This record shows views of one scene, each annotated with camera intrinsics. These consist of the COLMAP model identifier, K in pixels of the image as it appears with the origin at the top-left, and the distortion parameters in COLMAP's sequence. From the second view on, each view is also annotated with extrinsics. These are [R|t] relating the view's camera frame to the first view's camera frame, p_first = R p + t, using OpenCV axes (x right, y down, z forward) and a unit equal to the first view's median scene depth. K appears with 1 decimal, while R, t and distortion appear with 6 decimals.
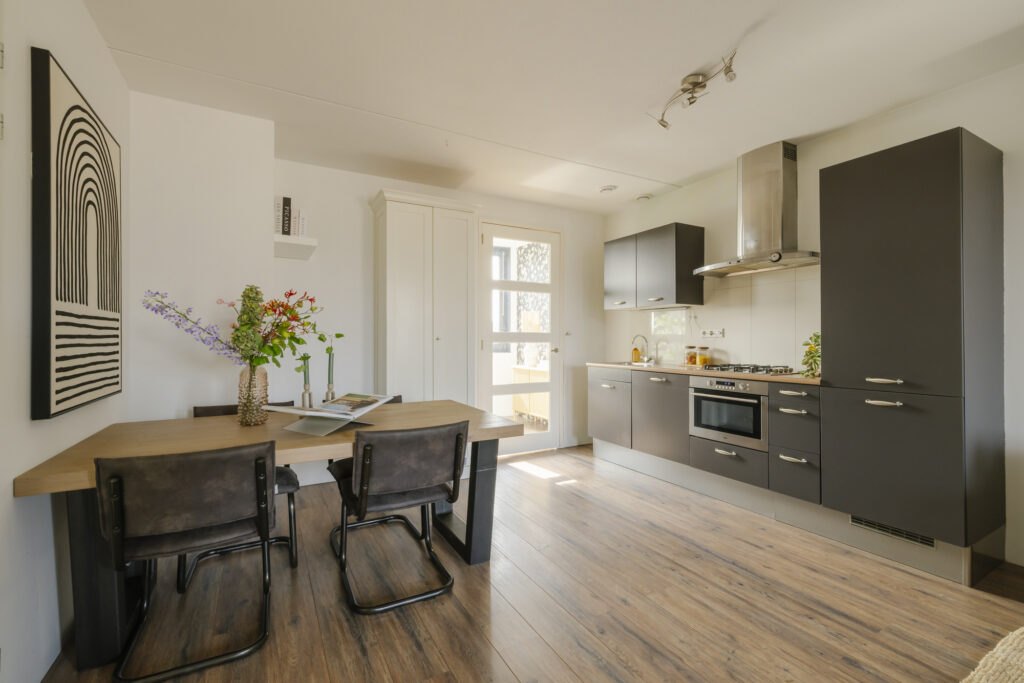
lens RADIAL K [[444.6, 0, 512.0], [0, 444.6, 341.5], [0, 0, 1]] dist [-0.001114, -0.000100]
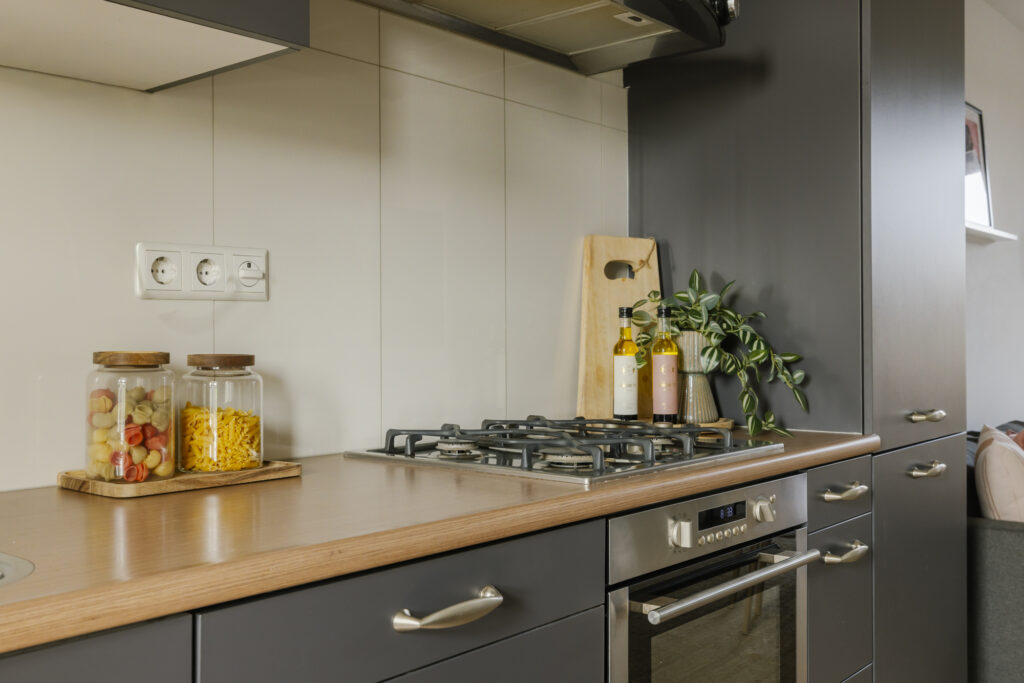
lens RADIAL K [[1026.6, 0, 512.0], [0, 1026.6, 341.5], [0, 0, 1]] dist [-0.000871, -0.000190]
pose [[-0.348703, -0.002266, 0.937231, 0.052091], [0.010470, 0.999925, 0.006313, 0.007068], [-0.937175, 0.012014, -0.348653, 1.194700]]
